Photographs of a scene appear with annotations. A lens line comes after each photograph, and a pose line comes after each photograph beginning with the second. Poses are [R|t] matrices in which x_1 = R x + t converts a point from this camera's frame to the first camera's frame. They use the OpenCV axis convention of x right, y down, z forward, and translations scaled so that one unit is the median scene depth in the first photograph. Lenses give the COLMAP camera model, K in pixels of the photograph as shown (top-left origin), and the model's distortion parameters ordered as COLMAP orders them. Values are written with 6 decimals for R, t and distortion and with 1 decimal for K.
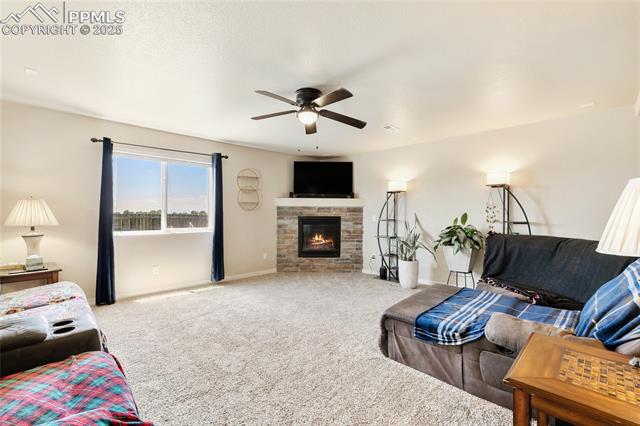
lens RADIAL K [[288.5, 0, 320.0], [0, 288.5, 213.0], [0, 0, 1]] dist [-0.000514, 0.005179]
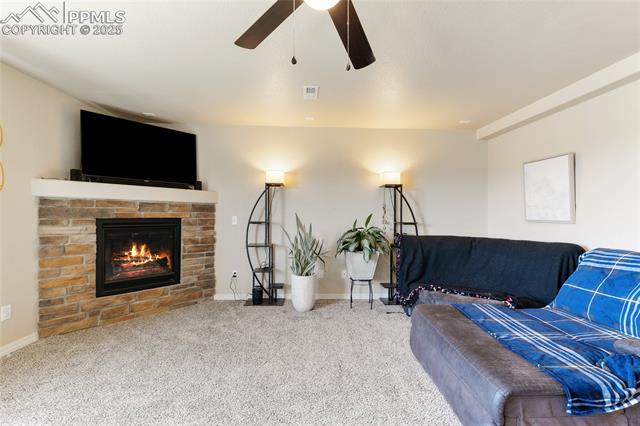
lens RADIAL K [[288.5, 0, 320.0], [0, 288.5, 213.0], [0, 0, 1]] dist [-0.000514, 0.005179]
pose [[0.676054, 0.002772, 0.736847, -0.186874], [-0.008386, 0.999957, 0.003932, -0.003455], [-0.736805, -0.008837, 0.676048, 0.356432]]
